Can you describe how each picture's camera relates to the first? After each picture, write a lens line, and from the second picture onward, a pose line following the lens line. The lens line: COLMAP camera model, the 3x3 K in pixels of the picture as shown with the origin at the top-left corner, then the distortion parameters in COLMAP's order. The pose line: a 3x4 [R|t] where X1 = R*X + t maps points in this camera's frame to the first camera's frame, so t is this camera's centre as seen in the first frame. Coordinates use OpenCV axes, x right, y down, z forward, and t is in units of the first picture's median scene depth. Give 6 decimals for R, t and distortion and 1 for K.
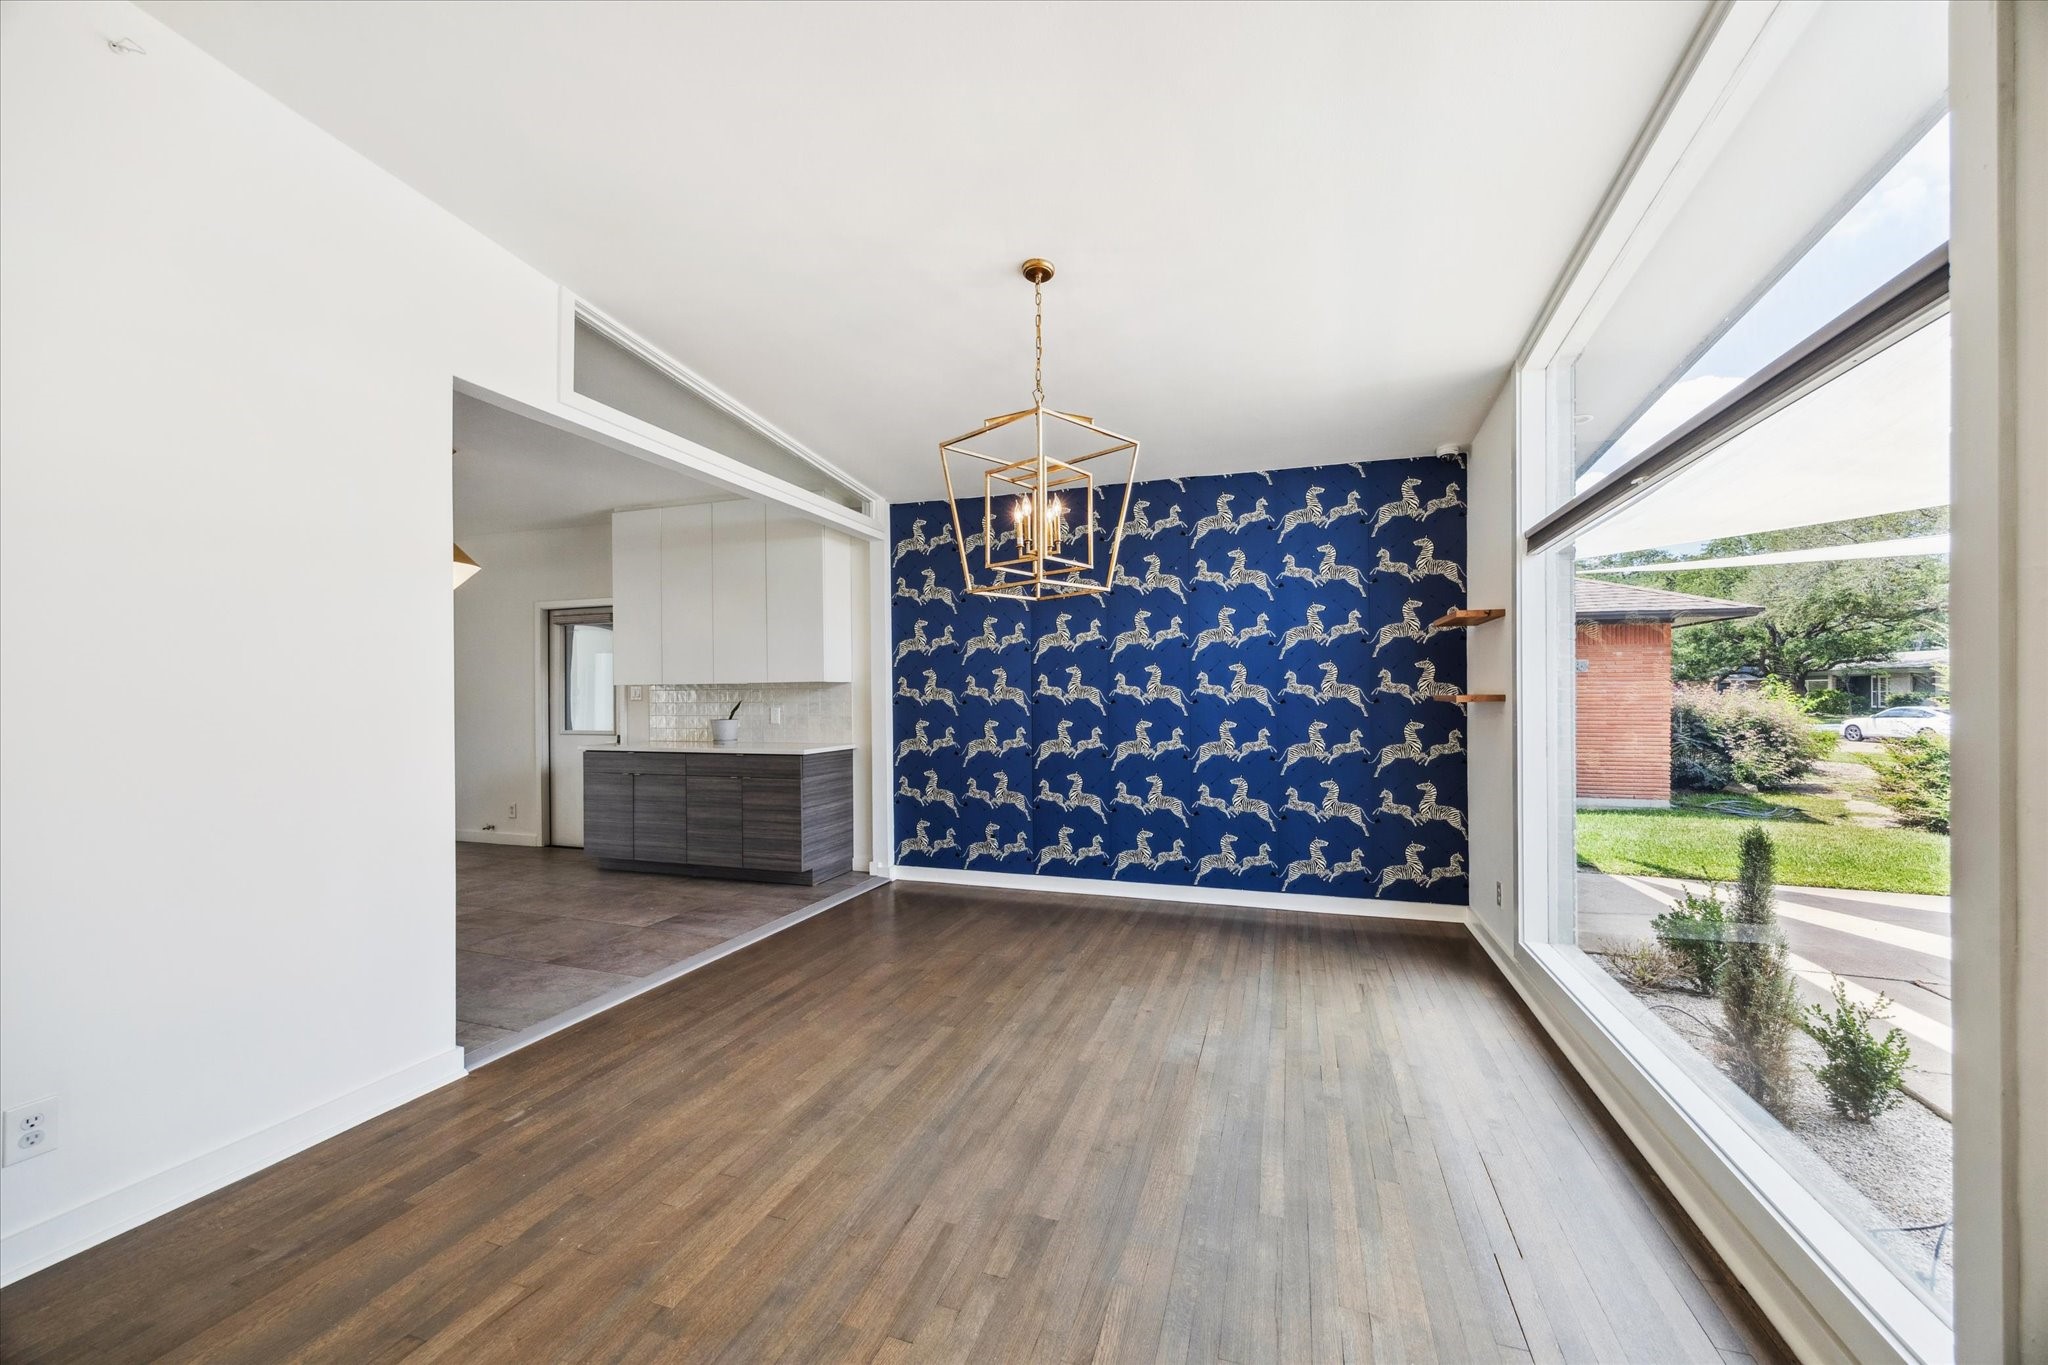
lens RADIAL K [[762.0, 0, 1054.2], [0, 762.0, 702.6], [0, 0, 1]] dist [-0.000852, -0.000101]
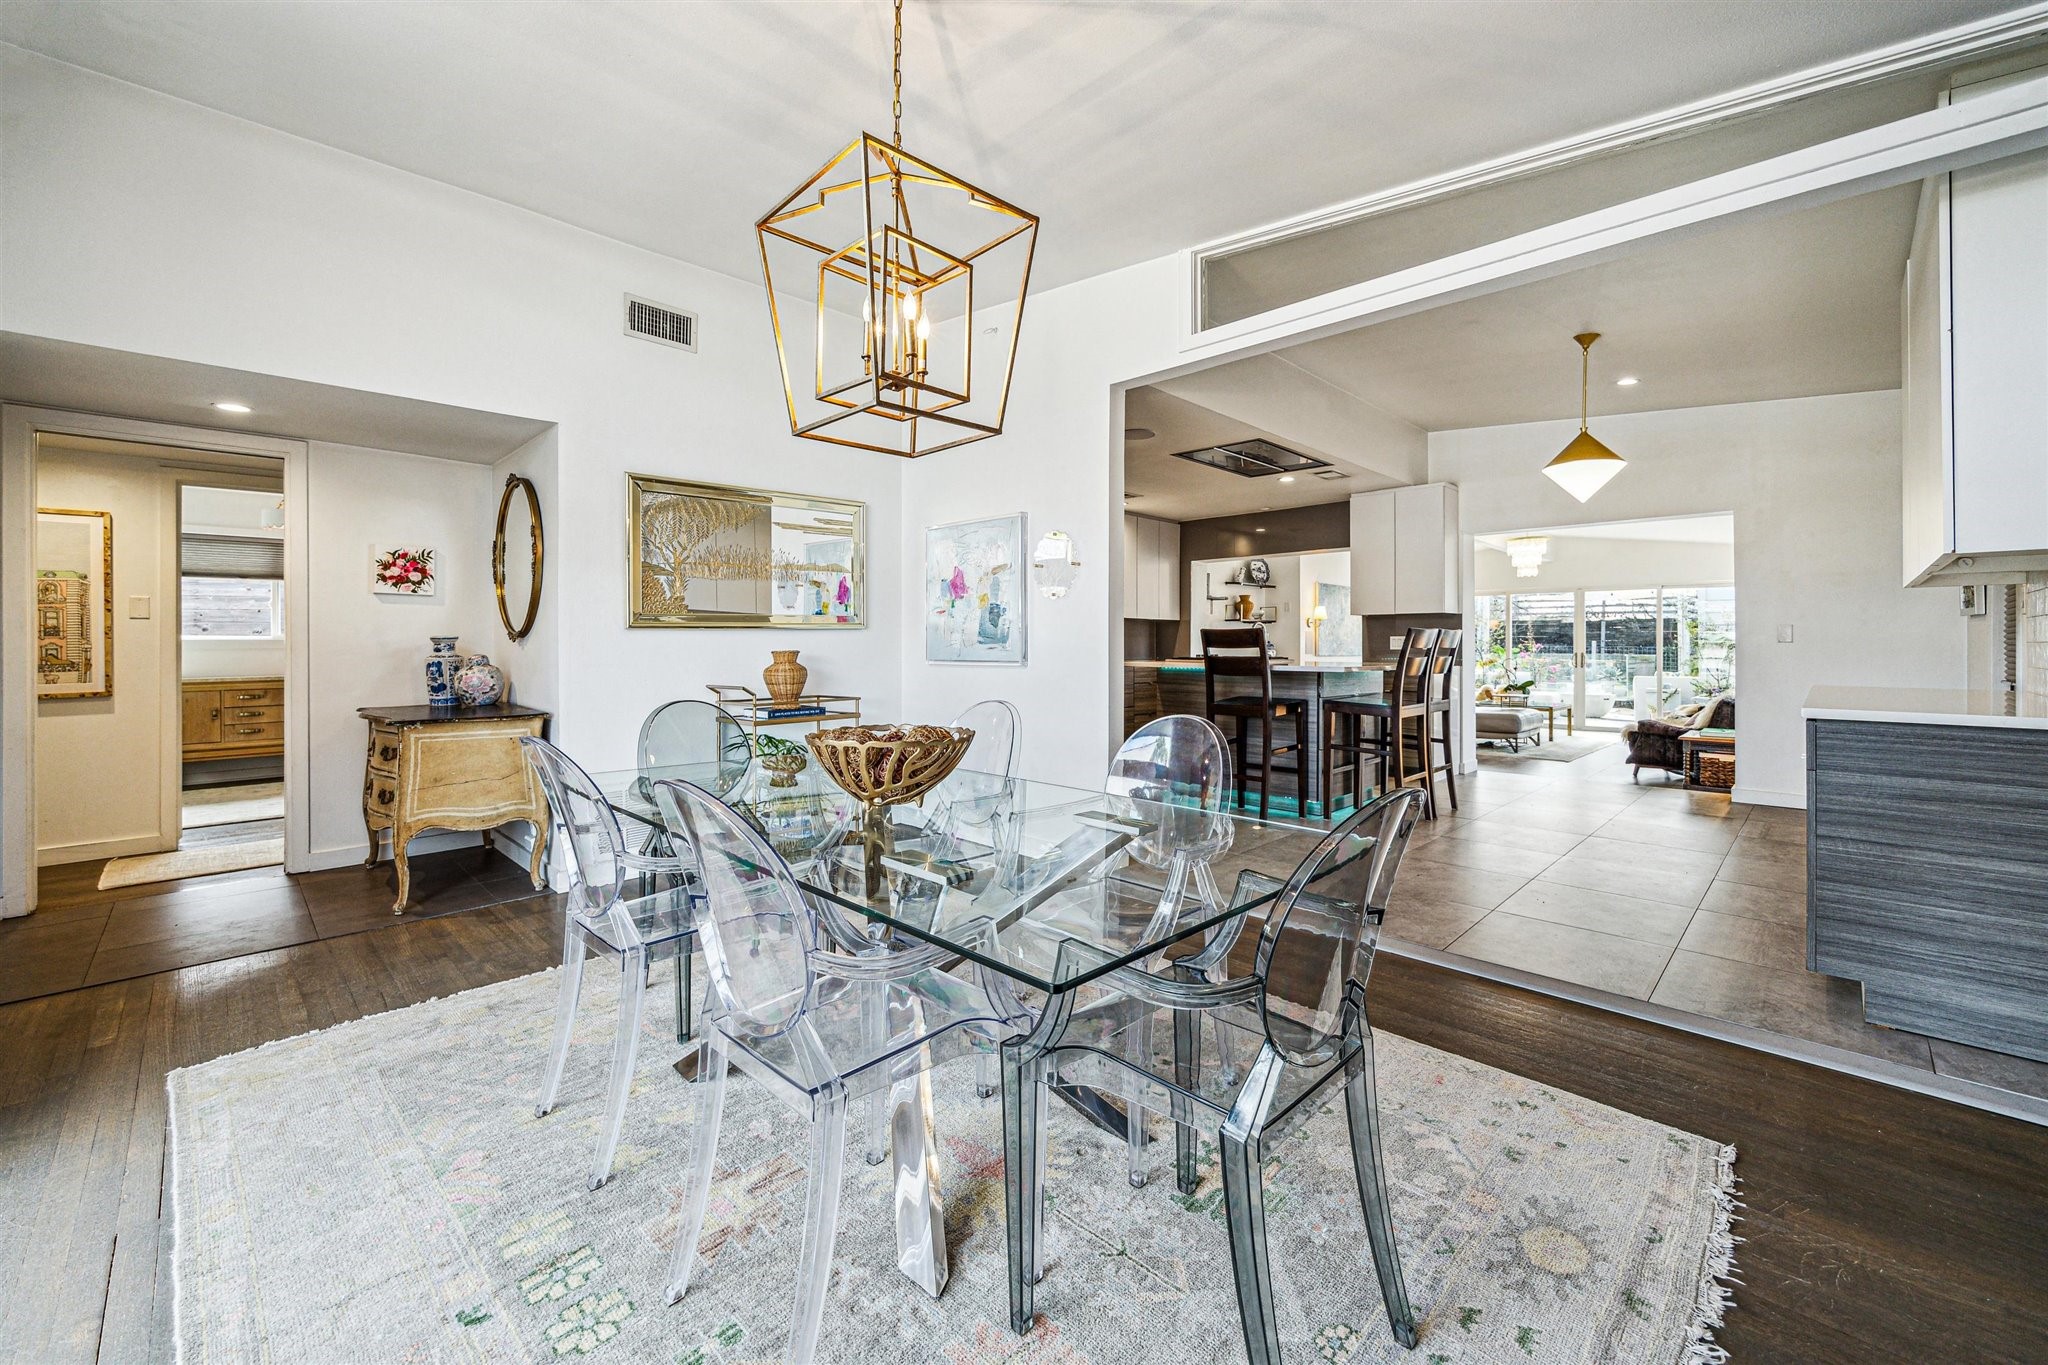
lens RADIAL K [[830.2, 0, 1031.2], [0, 830.2, 636.5], [0, 0, 1]] dist [0.000336, 0.000019]
pose [[-0.455463, -0.000735, -0.890254, 0.321927], [0.001685, 0.999997, -0.001688, 0.018421], [0.890253, -0.002269, -0.455461, 0.785771]]
